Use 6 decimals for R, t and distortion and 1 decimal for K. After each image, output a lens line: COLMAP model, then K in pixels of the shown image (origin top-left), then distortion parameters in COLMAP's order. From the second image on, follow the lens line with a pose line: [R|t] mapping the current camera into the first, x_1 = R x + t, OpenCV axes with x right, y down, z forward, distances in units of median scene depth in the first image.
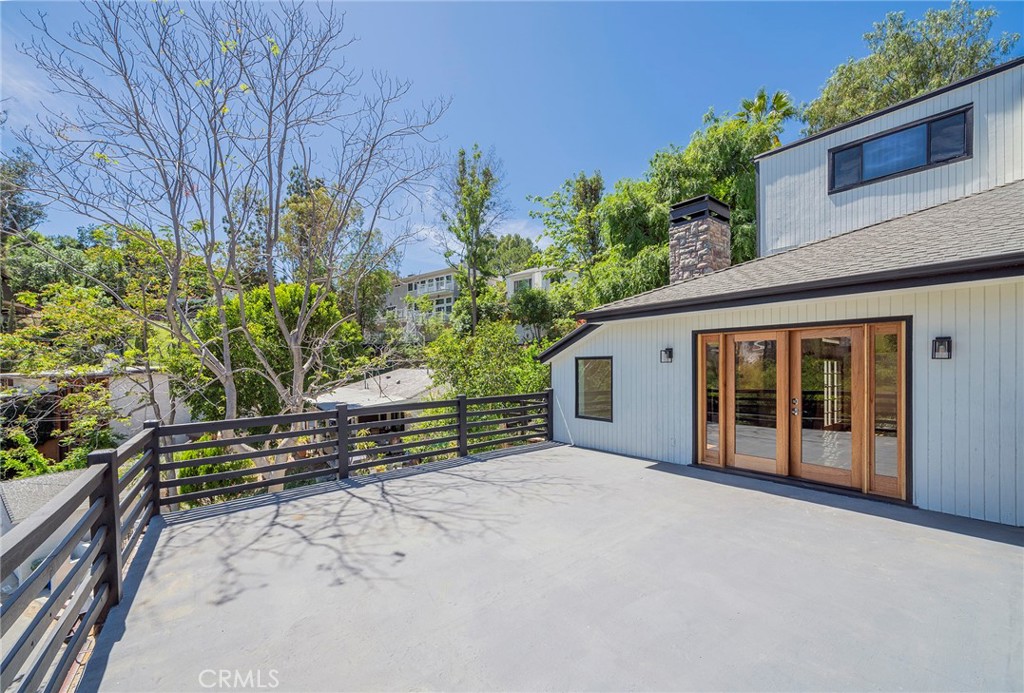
lens RADIAL K [[432.1, 0, 518.9], [0, 432.1, 367.7], [0, 0, 1]] dist [-0.000138, -0.000365]
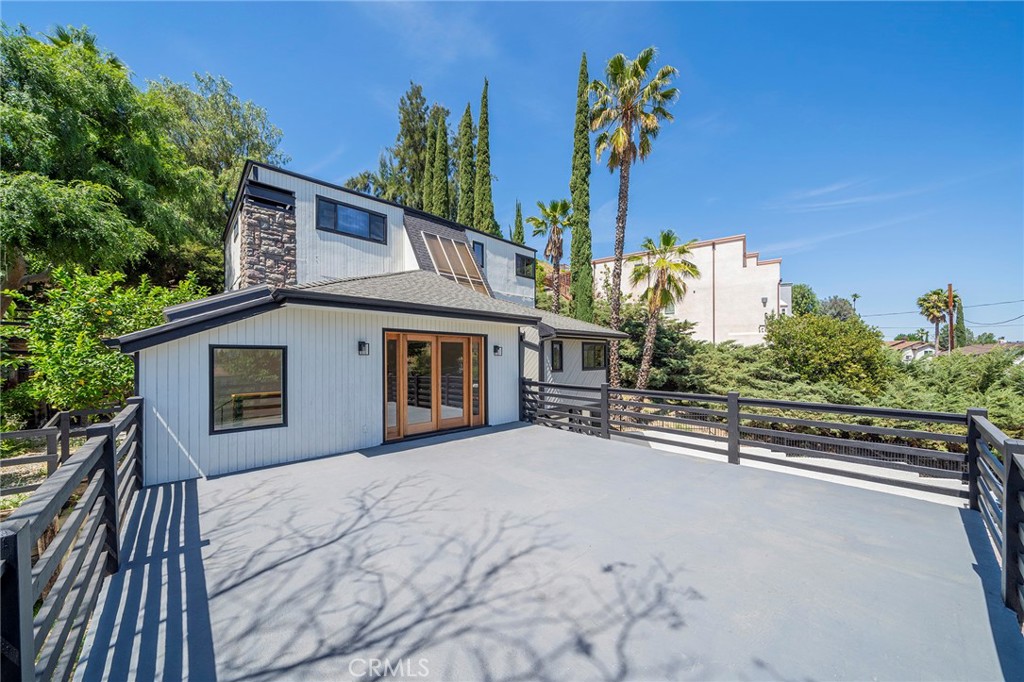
lens RADIAL K [[347.6, 0, 516.1], [0, 347.6, 357.2], [0, 0, 1]] dist [0.000167, 0.000138]
pose [[-0.071802, 0.009566, 0.997373, -0.495233], [0.007379, 0.999932, -0.009060, 0.003744], [-0.997392, 0.006709, -0.071868, 0.628136]]
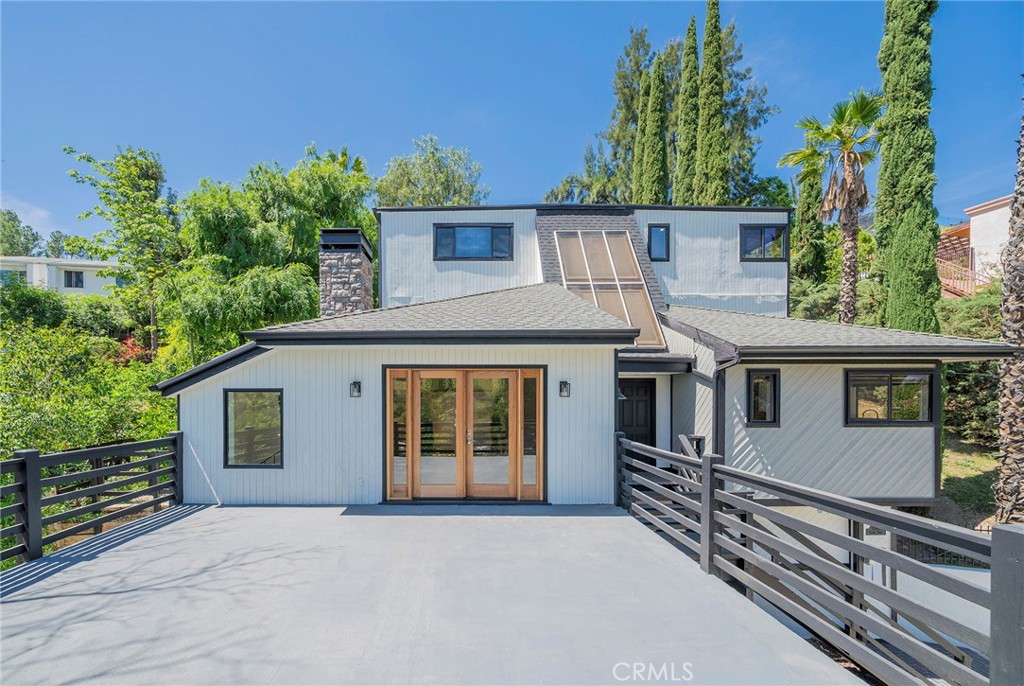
lens RADIAL K [[426.4, 0, 467.9], [0, 426.4, 406.8], [0, 0, 1]] dist [-0.002094, -0.000598]
pose [[0.641998, -0.003928, 0.766697, -0.185901], [-0.001251, 0.999980, 0.006171, 0.002693], [-0.766706, -0.004921, 0.641980, 0.209855]]
